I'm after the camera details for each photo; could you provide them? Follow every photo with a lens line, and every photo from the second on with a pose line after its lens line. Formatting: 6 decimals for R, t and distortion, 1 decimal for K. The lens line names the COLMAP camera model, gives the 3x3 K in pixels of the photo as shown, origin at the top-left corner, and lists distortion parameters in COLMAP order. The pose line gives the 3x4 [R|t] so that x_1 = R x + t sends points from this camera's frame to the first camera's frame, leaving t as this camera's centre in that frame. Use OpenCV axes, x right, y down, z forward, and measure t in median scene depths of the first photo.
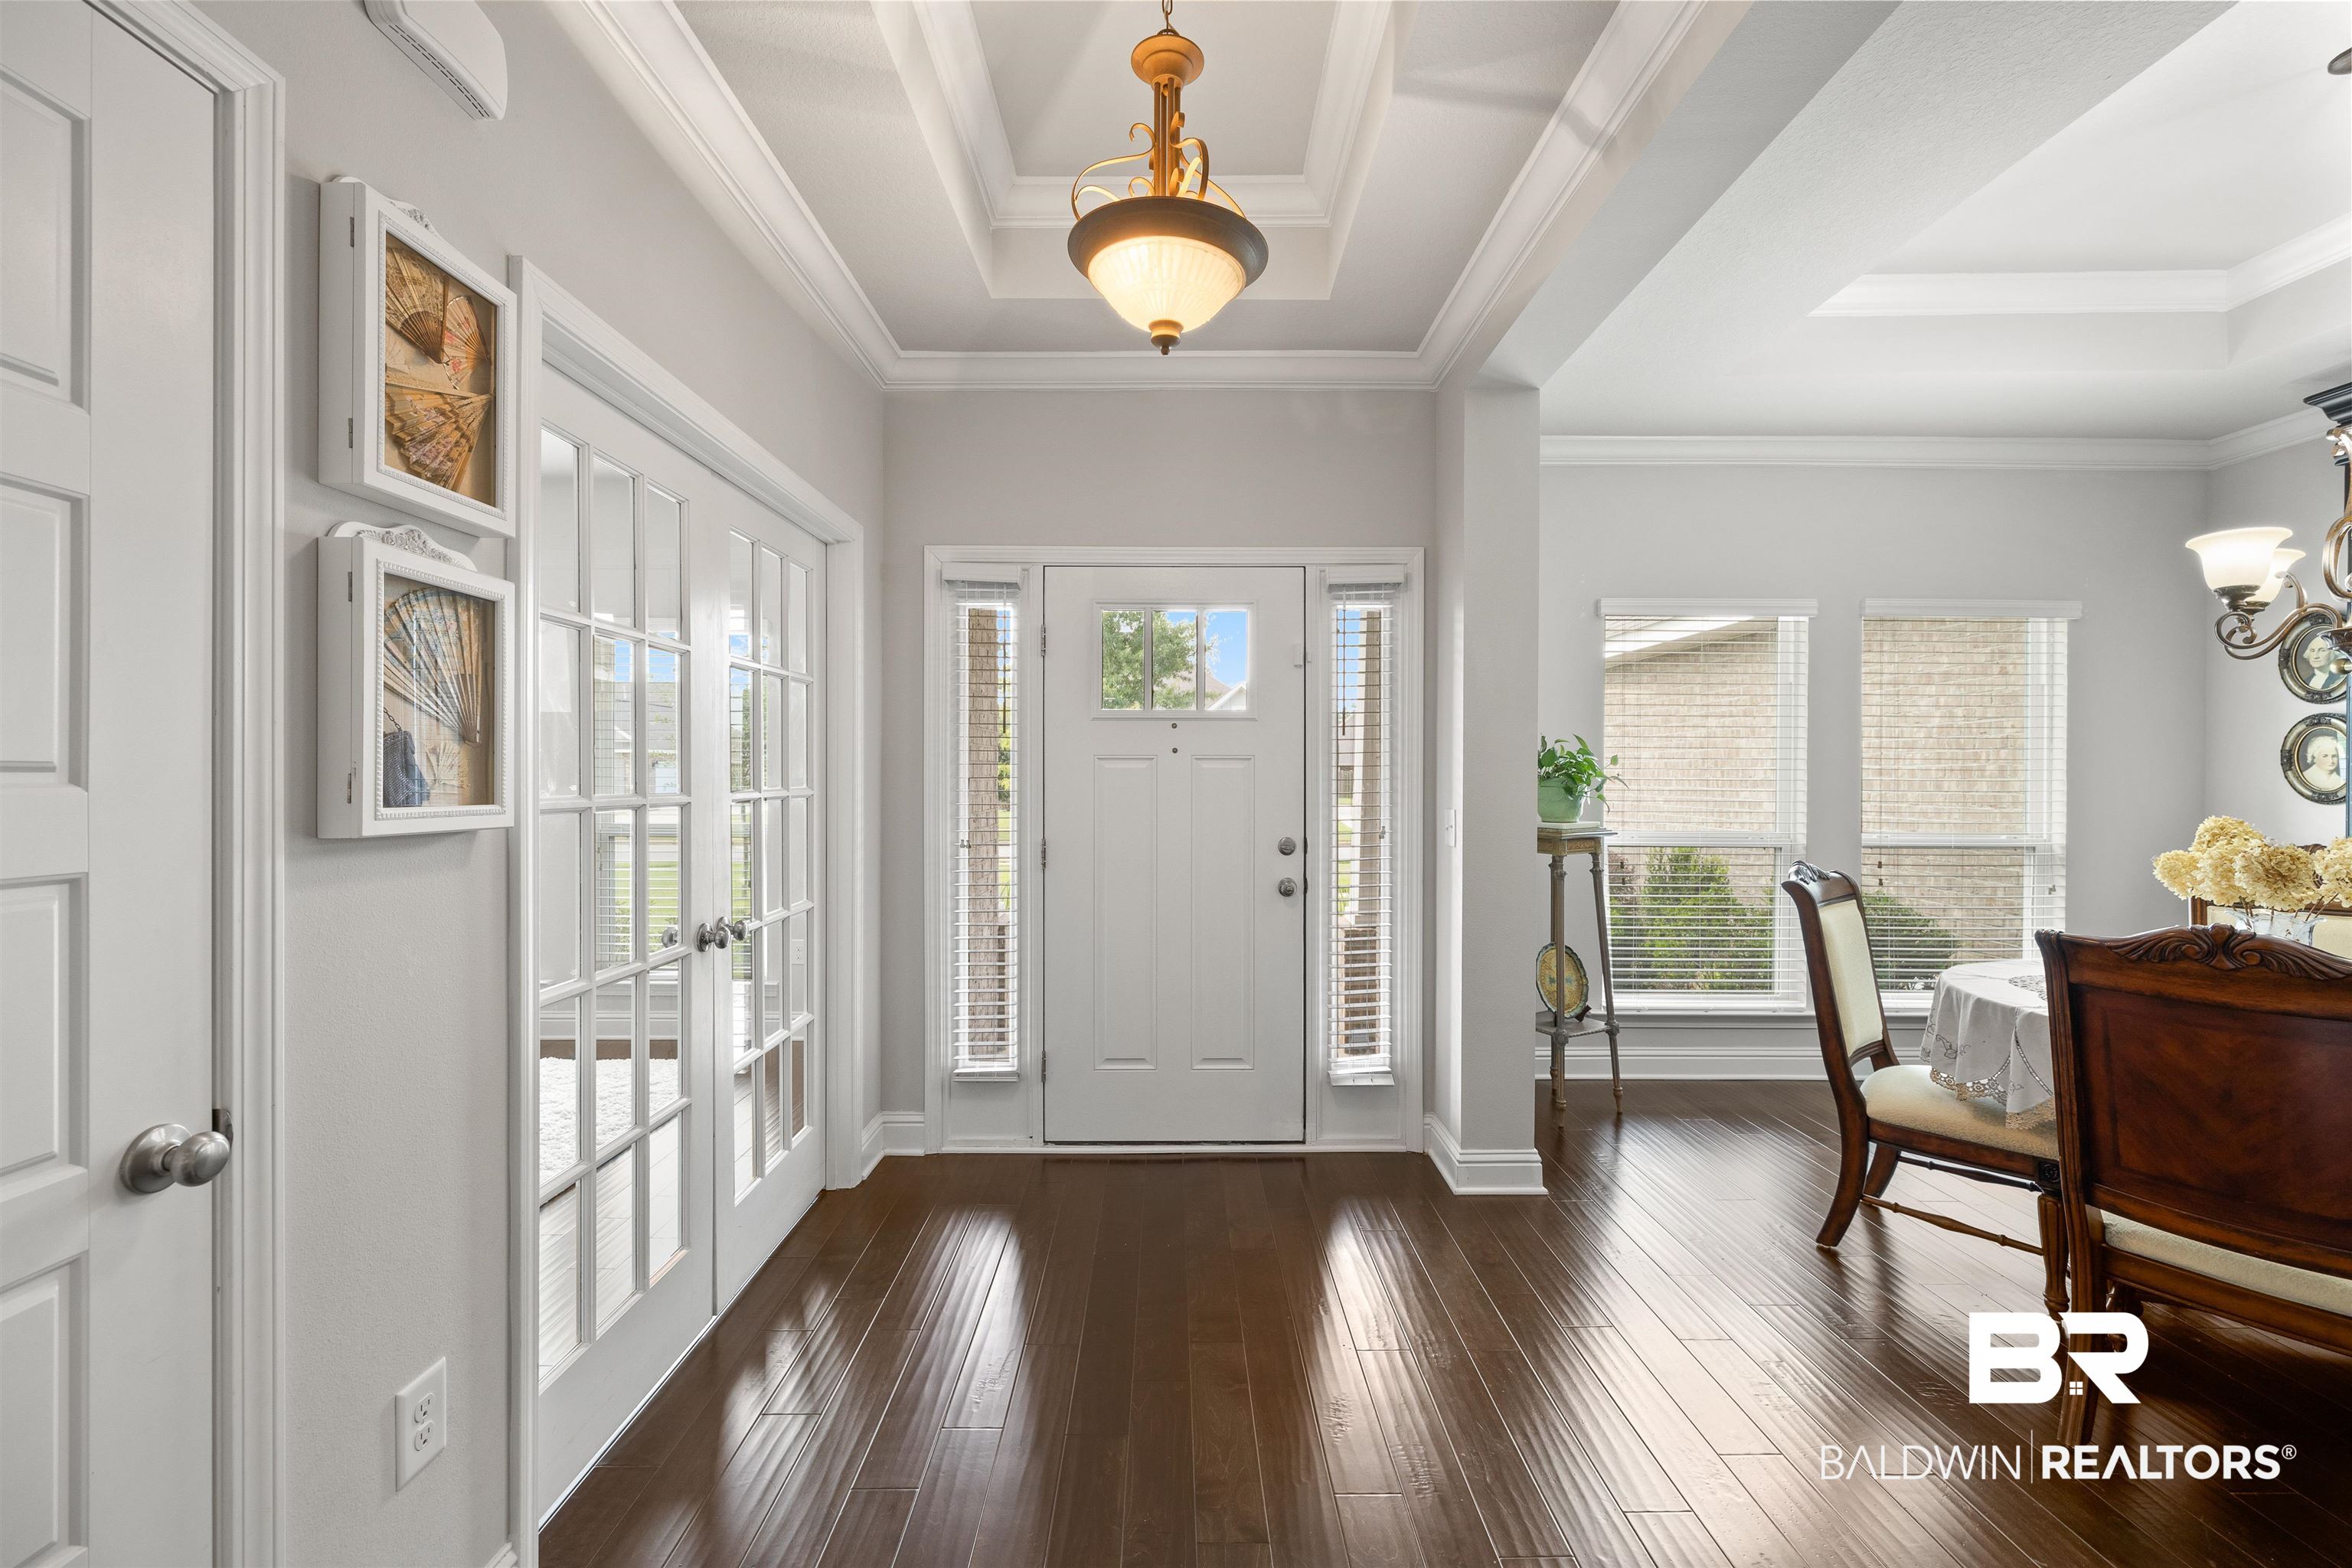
lens RADIAL K [[999.6, 0, 1182.1], [0, 999.6, 779.0], [0, 0, 1]] dist [-0.005234, -0.000221]
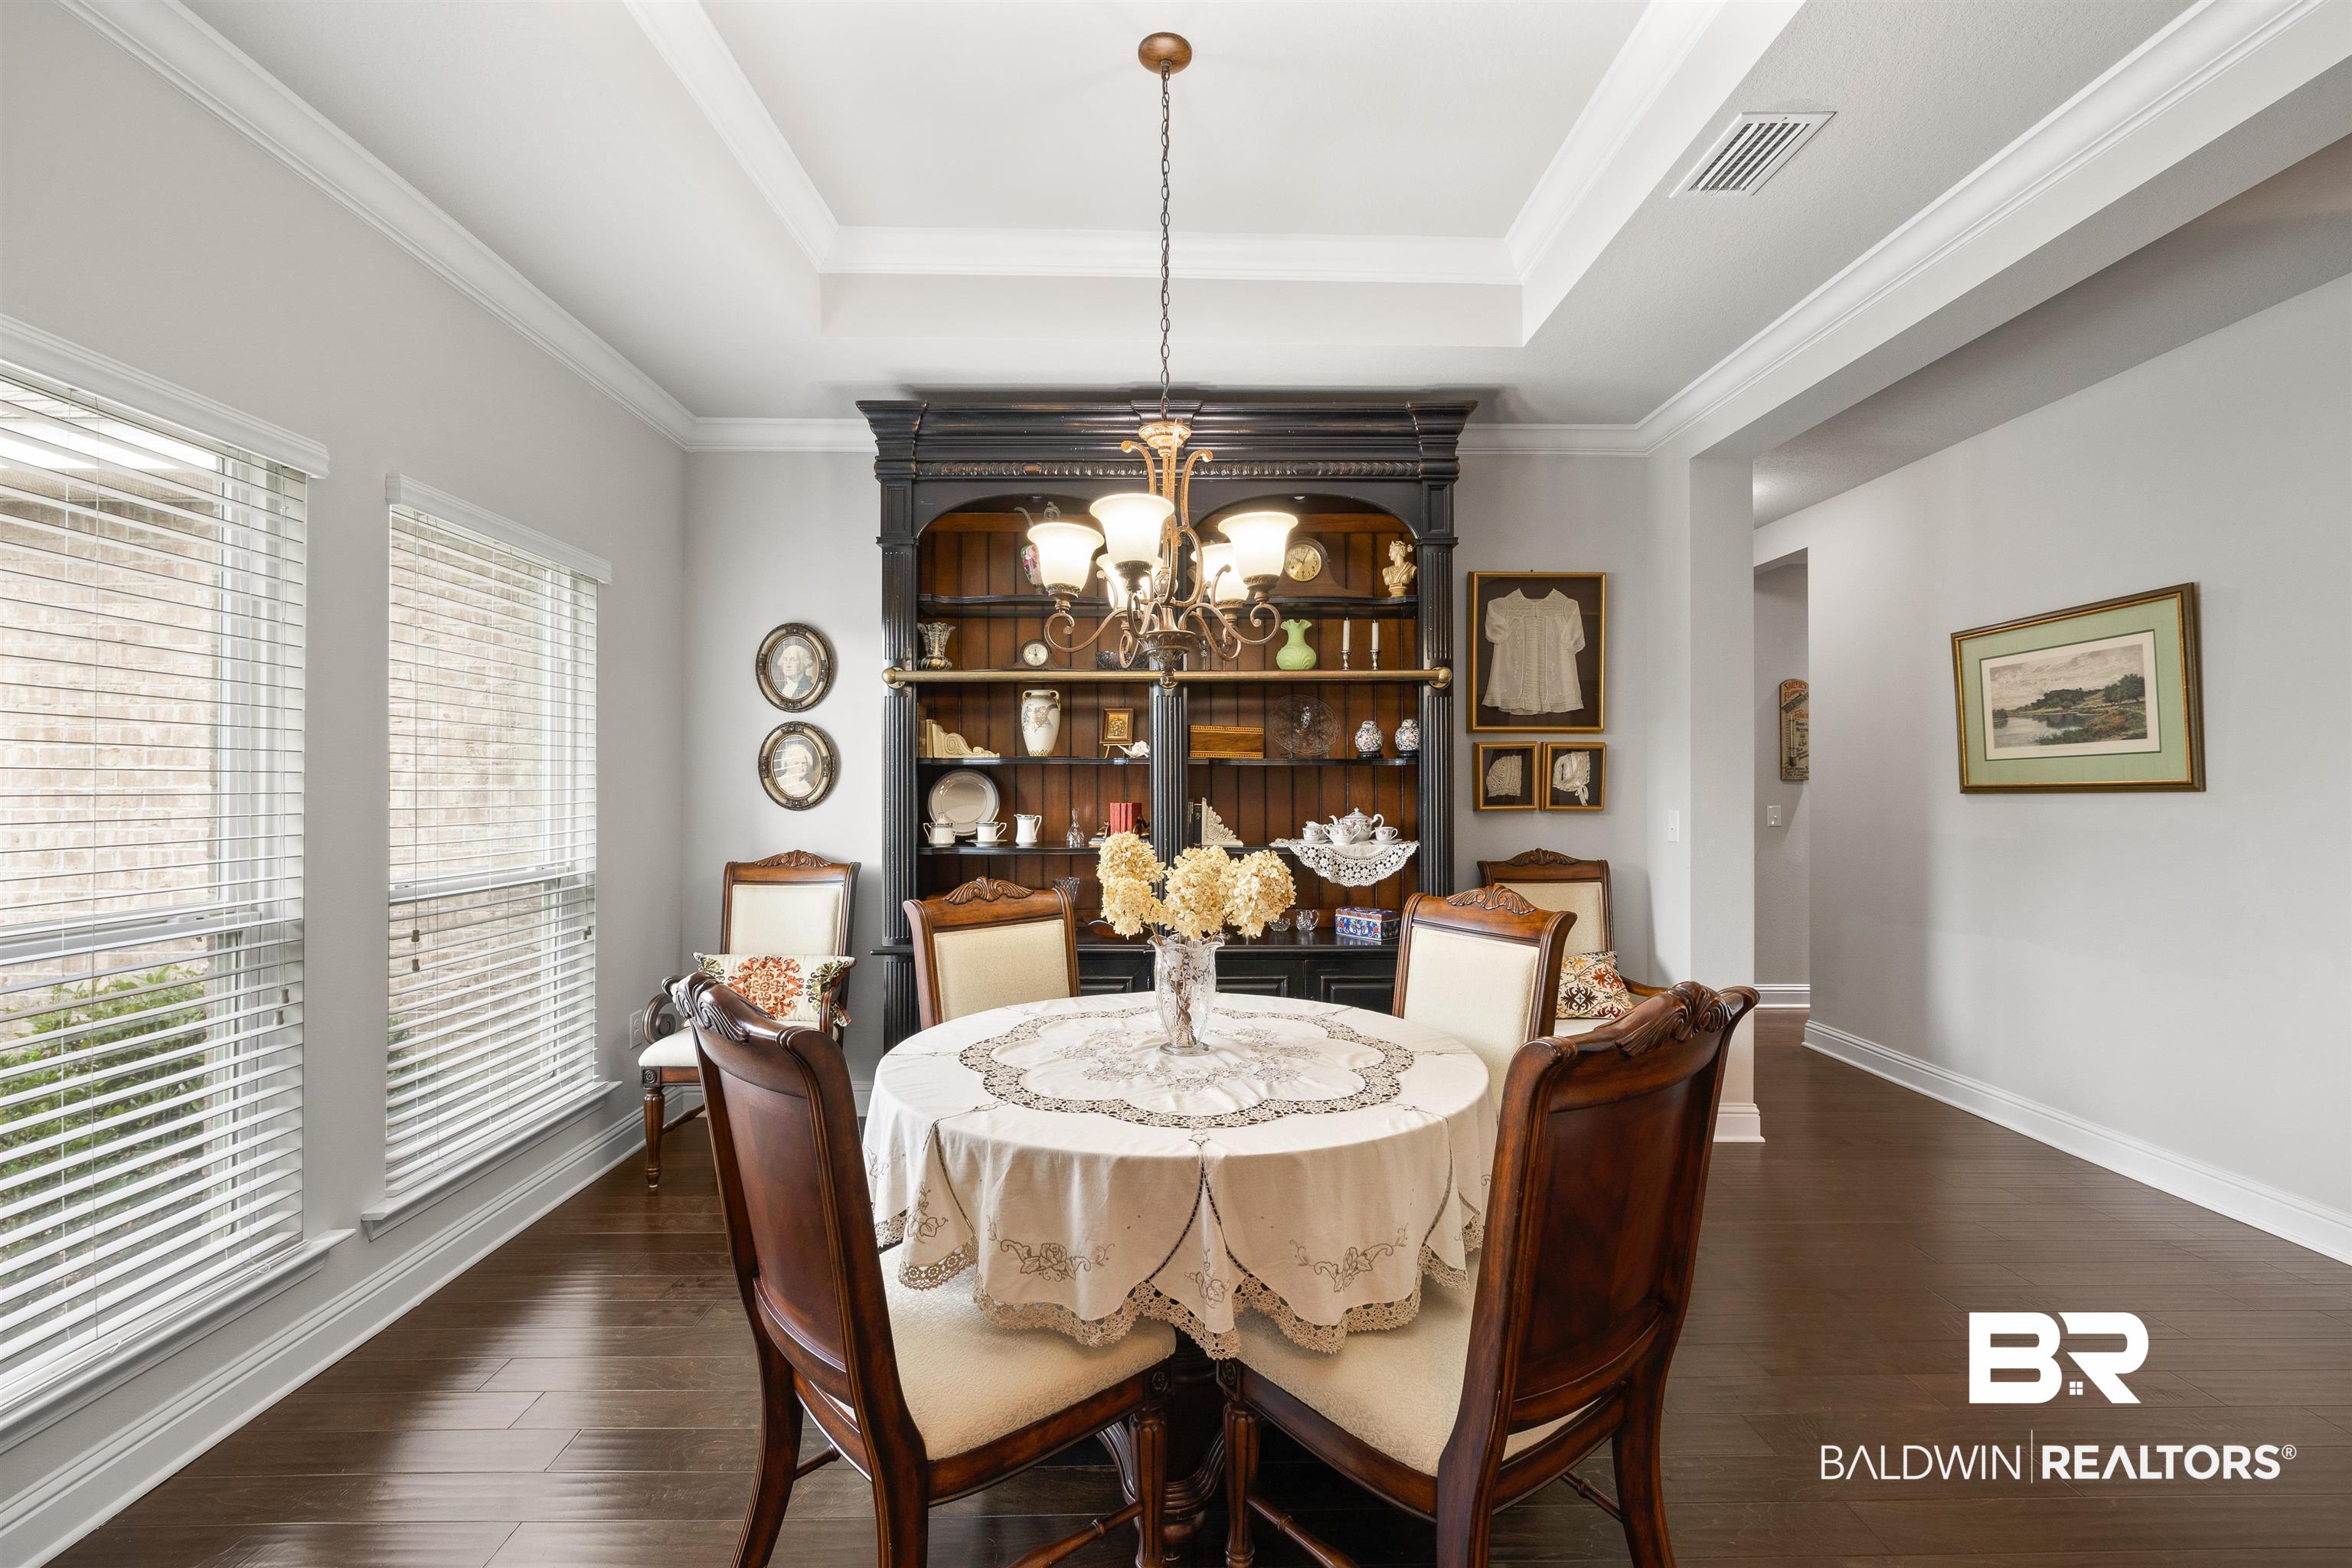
lens RADIAL K [[999.6, 0, 1180.3], [0, 999.6, 766.4], [0, 0, 1]] dist [-0.005234, -0.000221]
pose [[-0.012963, 0.018169, 0.999751, 0.081663], [-0.000862, 0.999834, -0.018182, -0.001362], [-0.999916, -0.001097, -0.012945, 0.405926]]
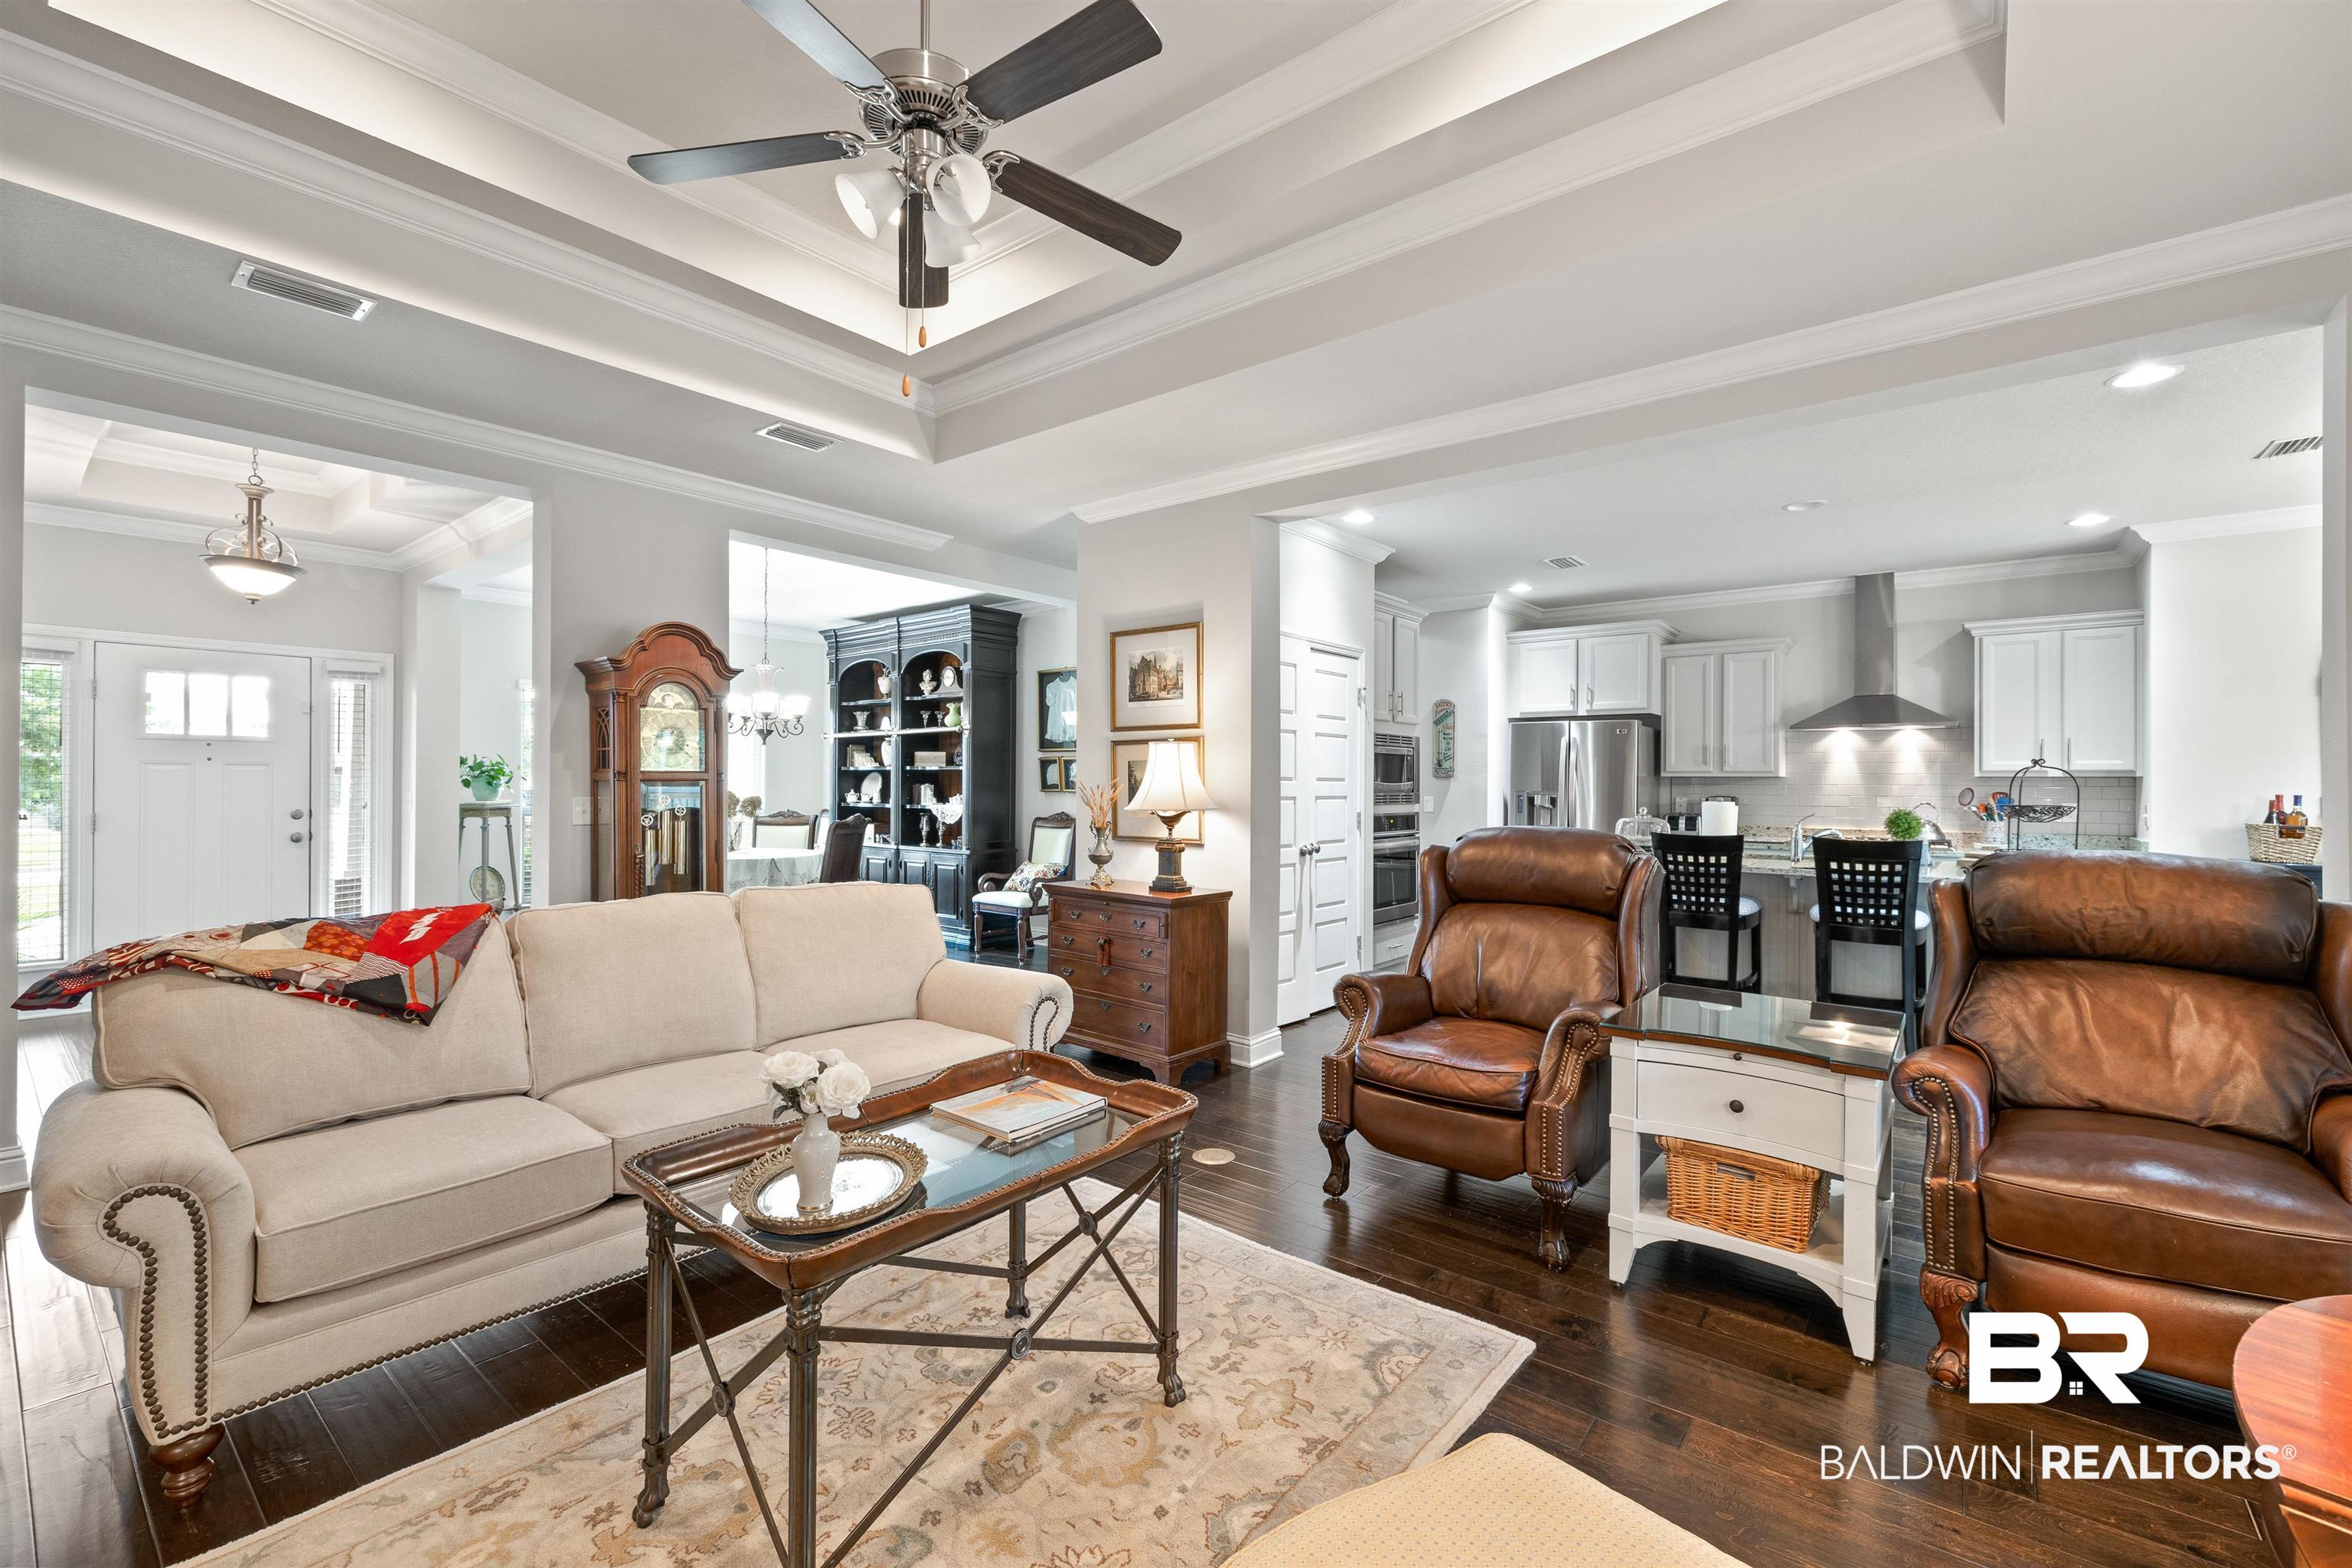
lens RADIAL K [[999.6, 0, 1180.7], [0, 999.6, 783.7], [0, 0, 1]] dist [-0.005234, -0.000221]
pose [[0.643423, 0.003640, 0.765502, -0.573534], [-0.005251, 0.999986, -0.000341, 0.014247], [-0.765493, -0.003800, 0.643433, -3.209026]]
